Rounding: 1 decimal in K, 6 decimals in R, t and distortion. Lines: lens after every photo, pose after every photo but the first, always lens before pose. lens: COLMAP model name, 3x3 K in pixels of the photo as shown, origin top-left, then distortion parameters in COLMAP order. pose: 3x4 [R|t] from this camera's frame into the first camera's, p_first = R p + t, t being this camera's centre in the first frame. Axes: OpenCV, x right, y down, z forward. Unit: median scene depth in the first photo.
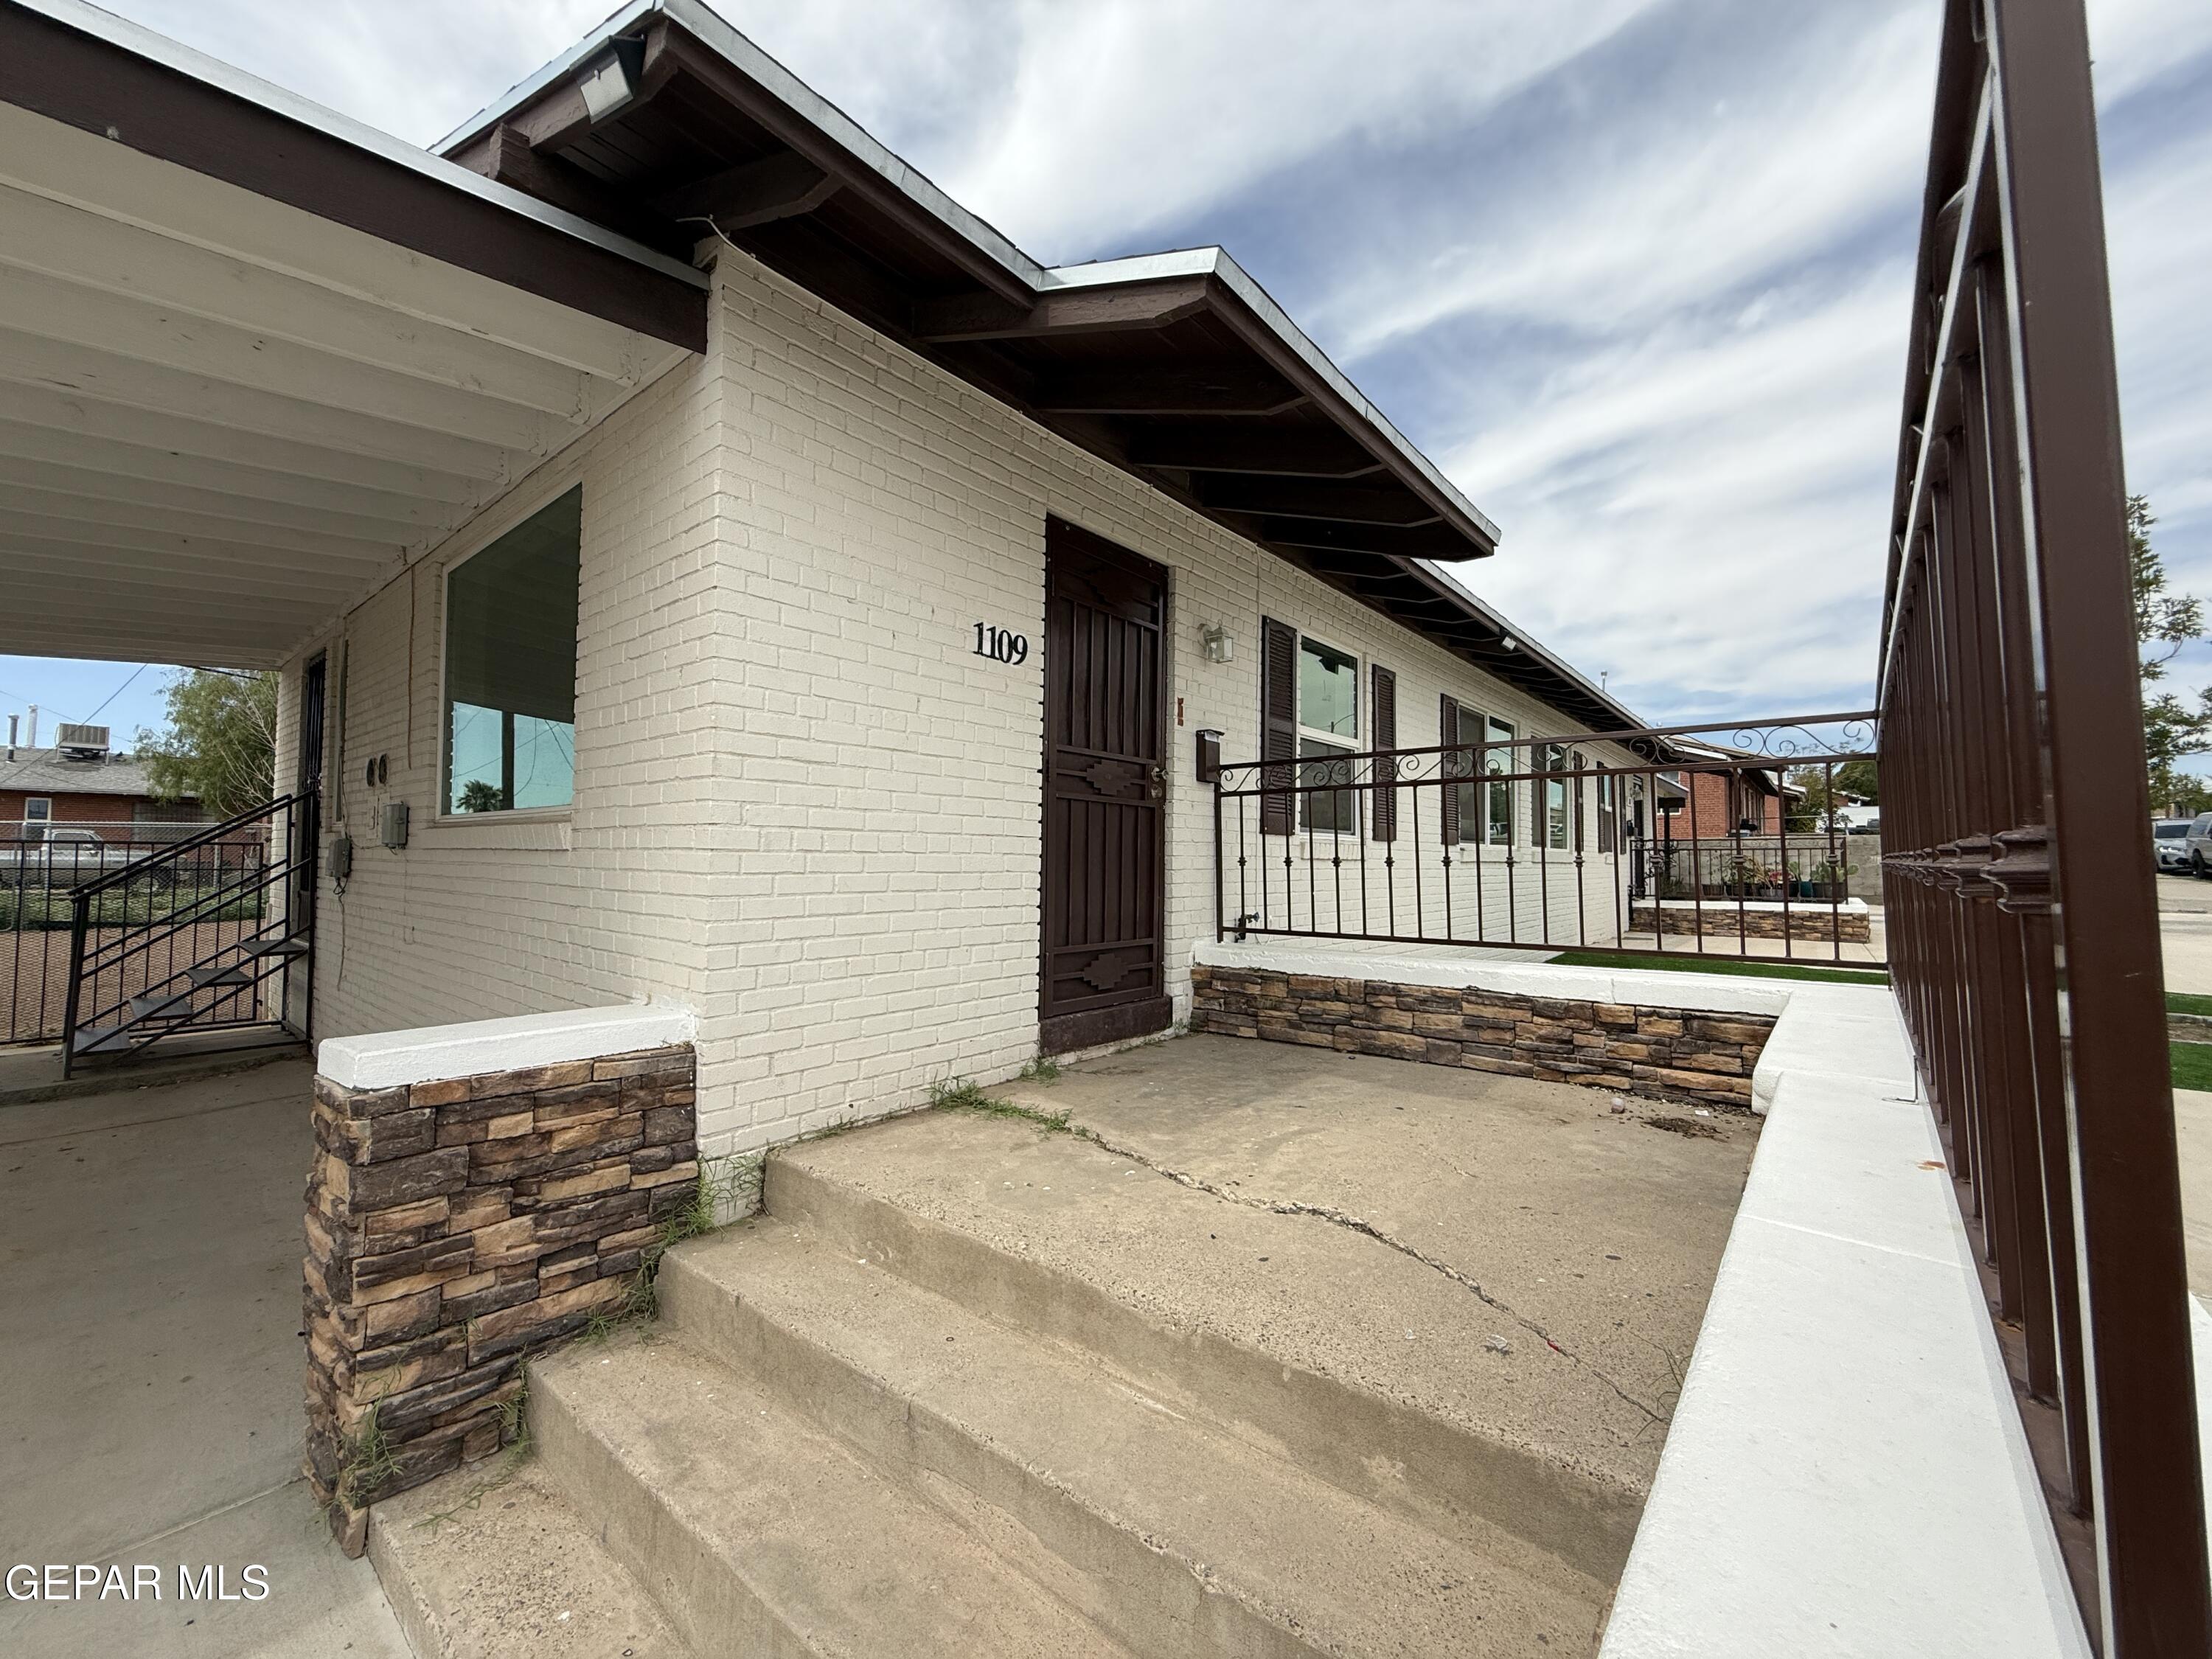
lens RADIAL K [[887.3, 0, 1098.3], [0, 887.3, 828.0], [0, 0, 1]] dist [0.001003, 0.000316]
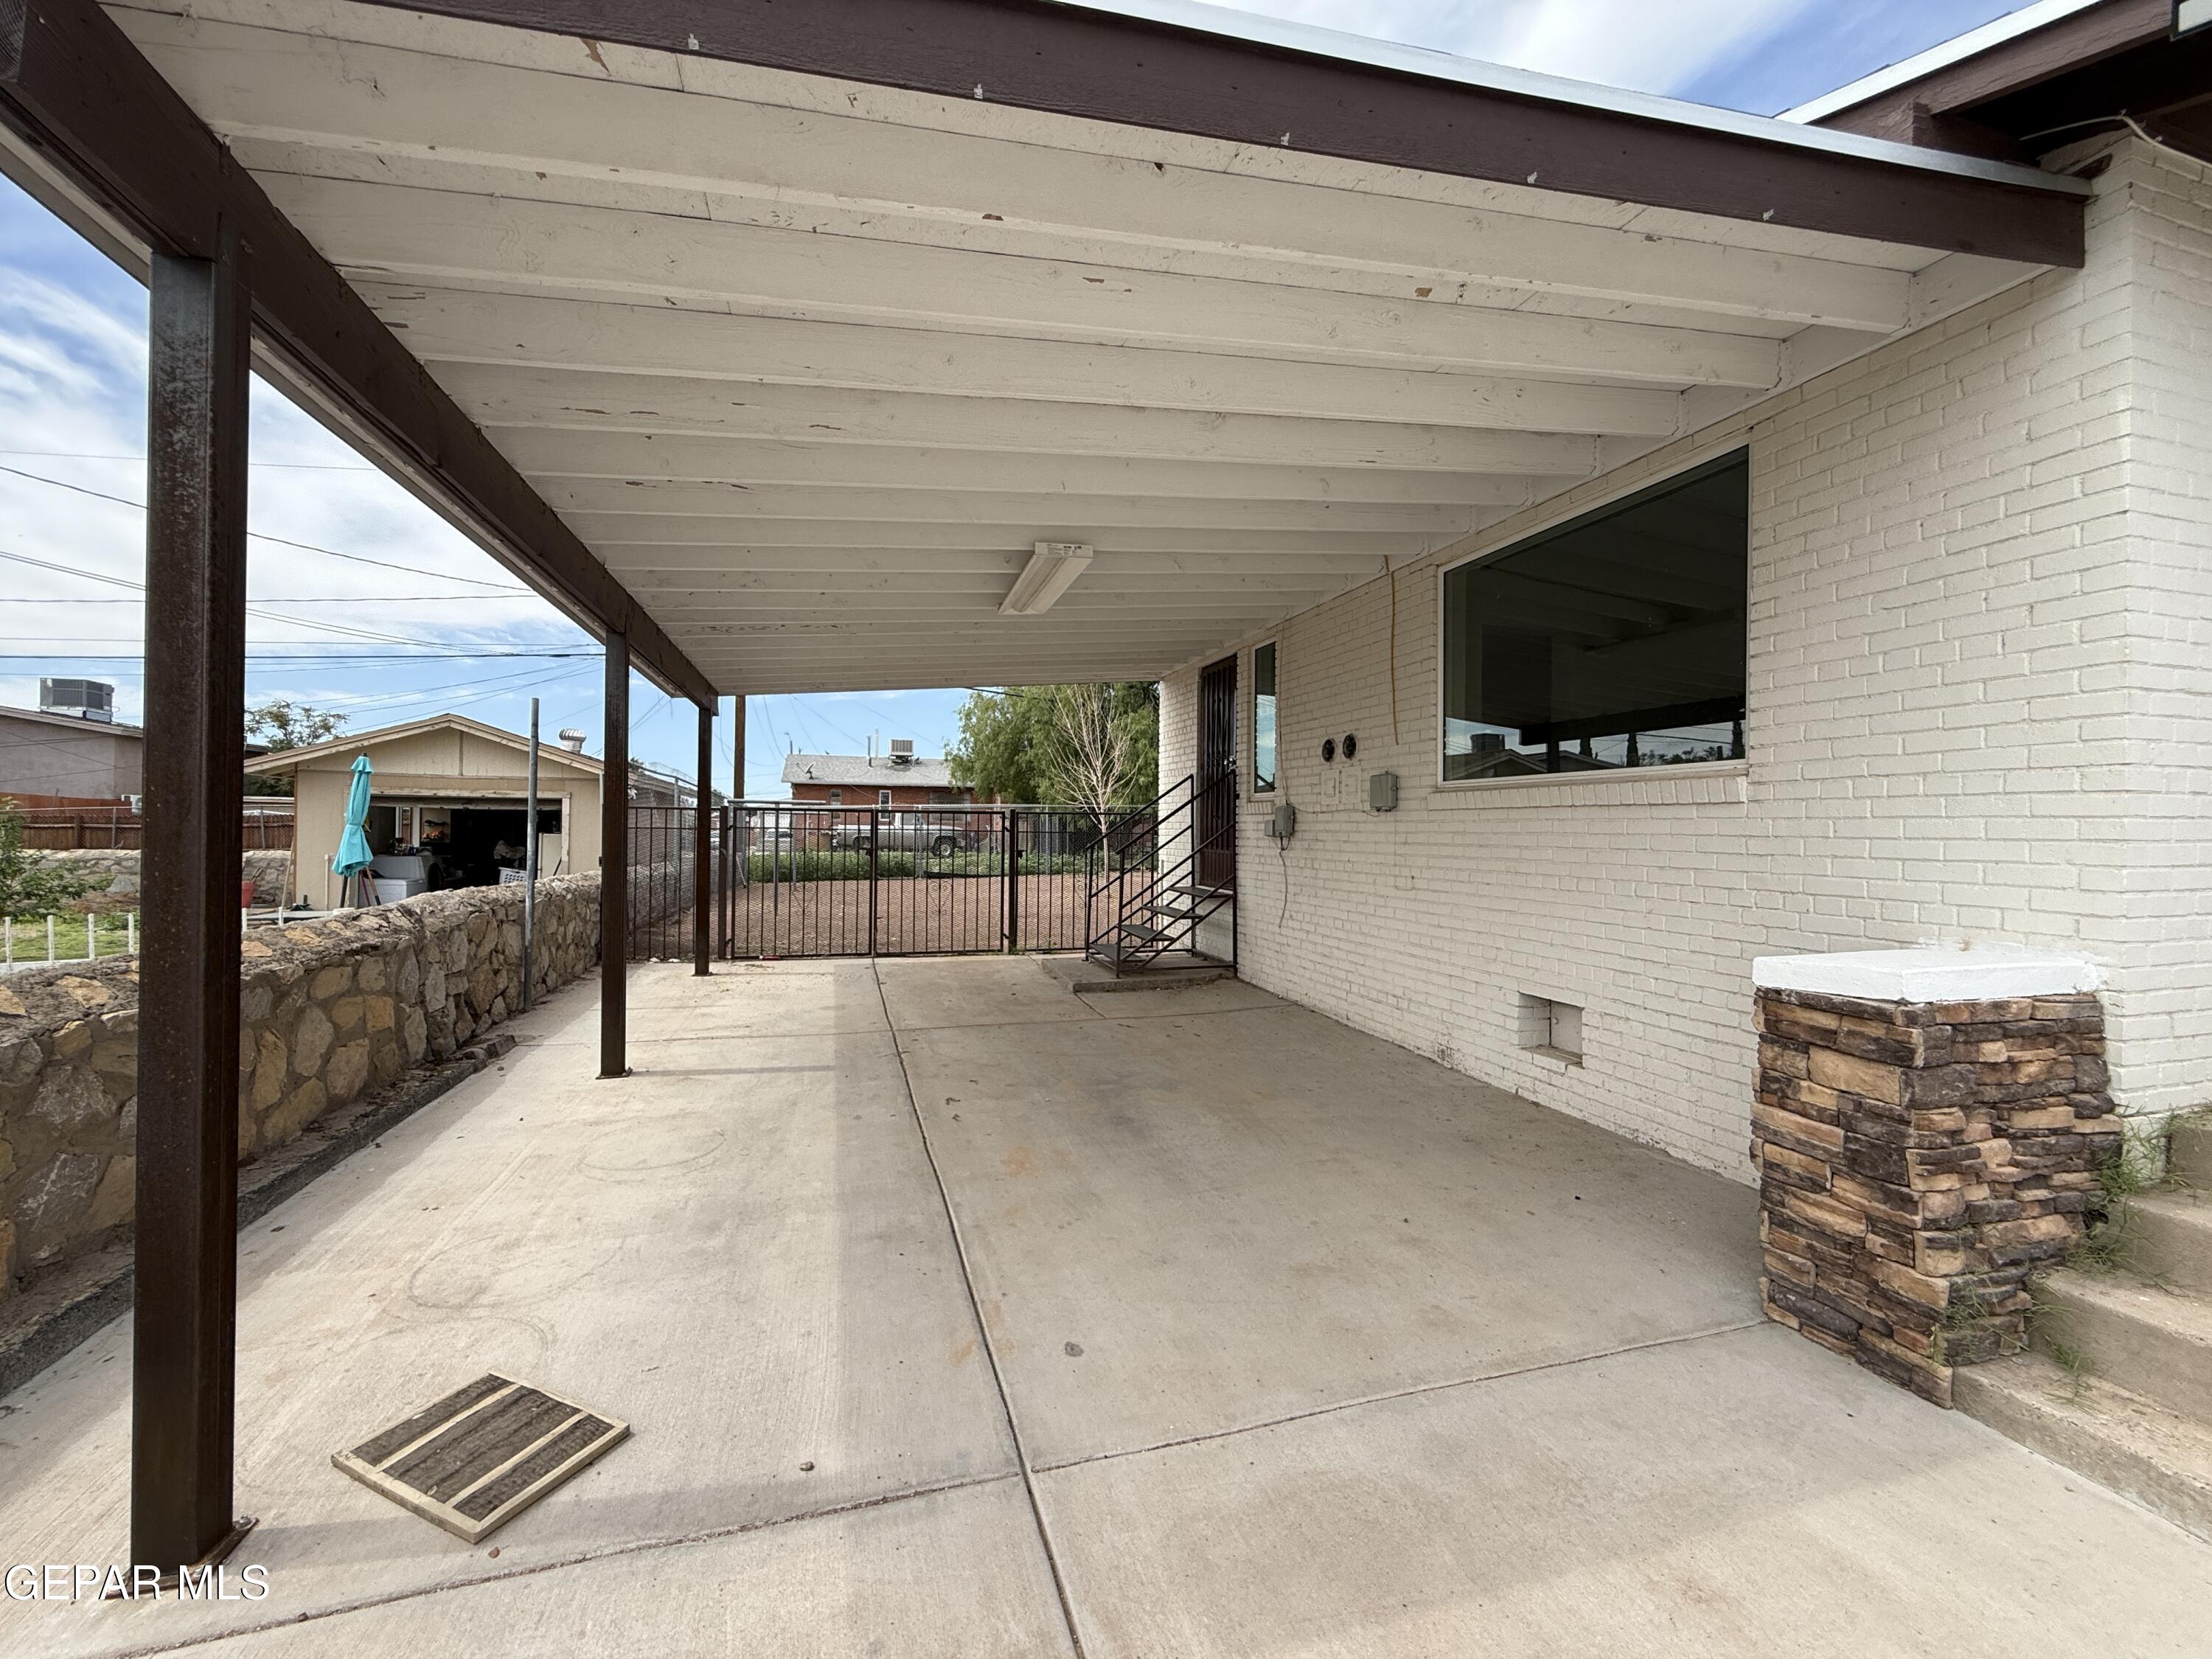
lens RADIAL K [[887.3, 0, 1098.3], [0, 887.3, 828.0], [0, 0, 1]] dist [0.001003, 0.000316]
pose [[0.833522, -0.003645, -0.552474, -0.838224], [0.019472, 0.999551, 0.022783, 0.020893], [0.552143, -0.029747, 0.833219, -0.402643]]
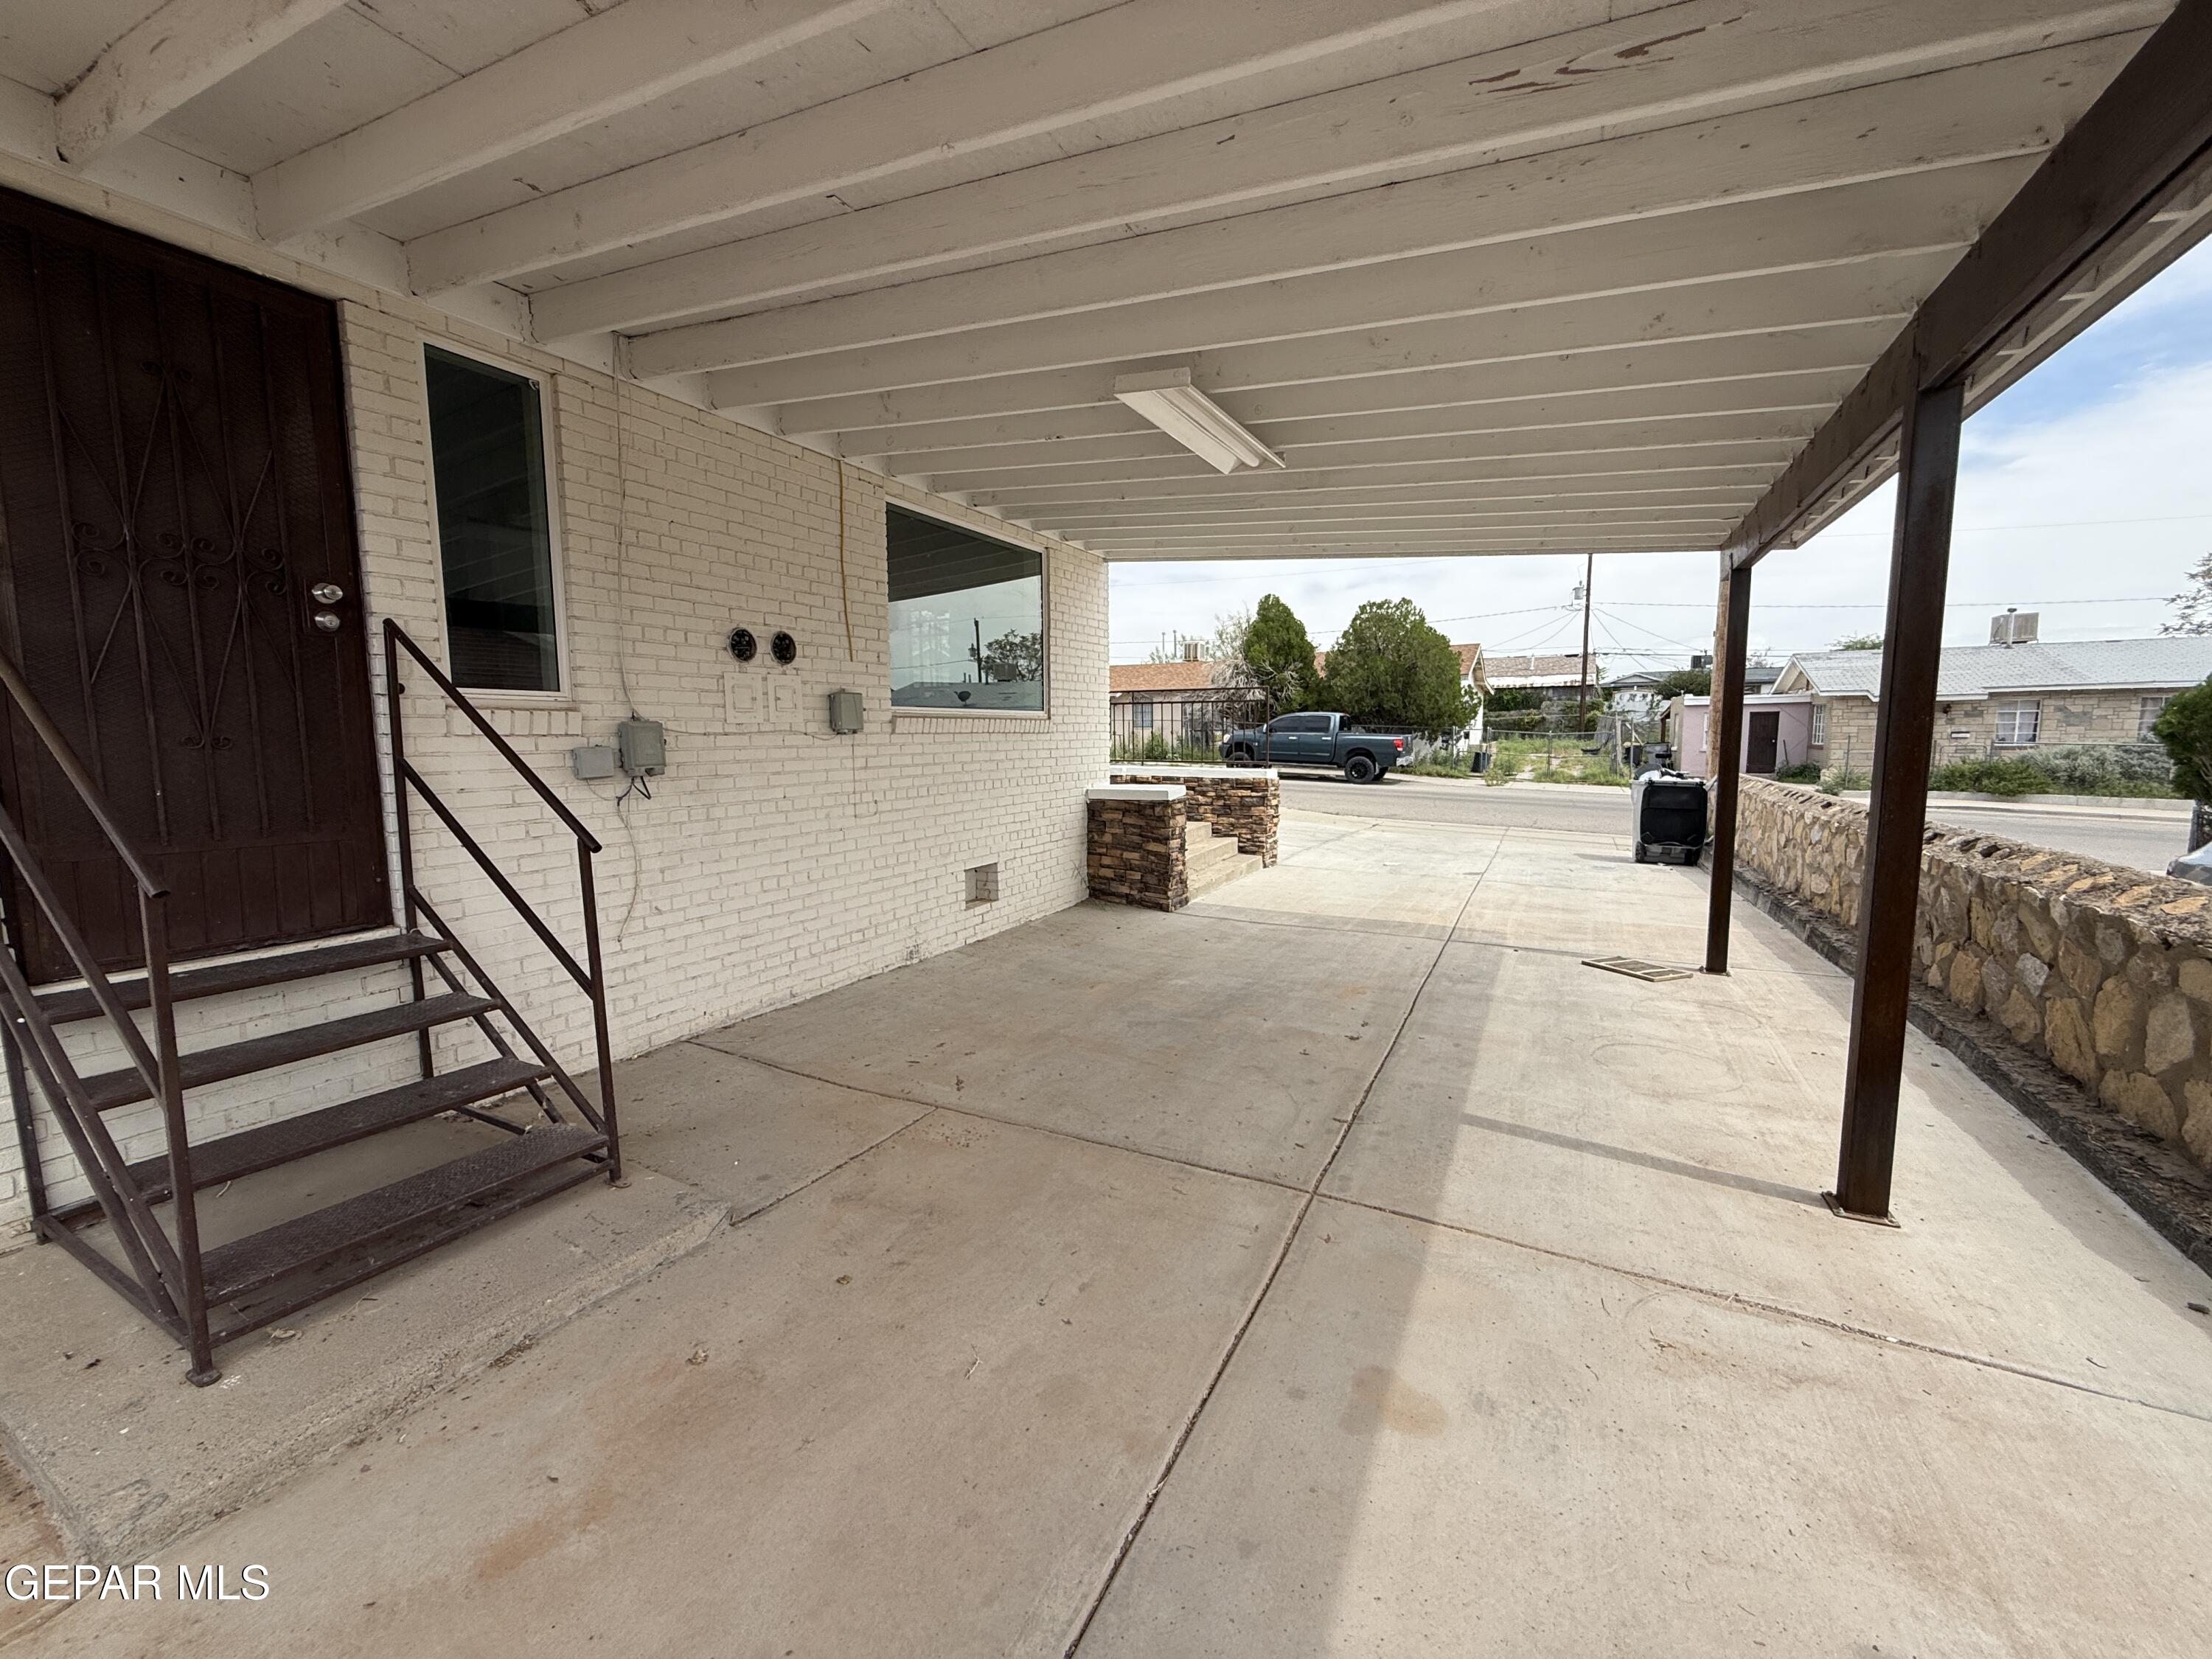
lens RADIAL K [[887.3, 0, 1098.3], [0, 887.3, 828.0], [0, 0, 1]] dist [0.001003, 0.000316]
pose [[-0.213967, -0.113149, 0.970266, -3.583388], [-0.026705, 0.993575, 0.109979, 0.018882], [-0.976476, -0.002379, -0.215614, 1.752330]]
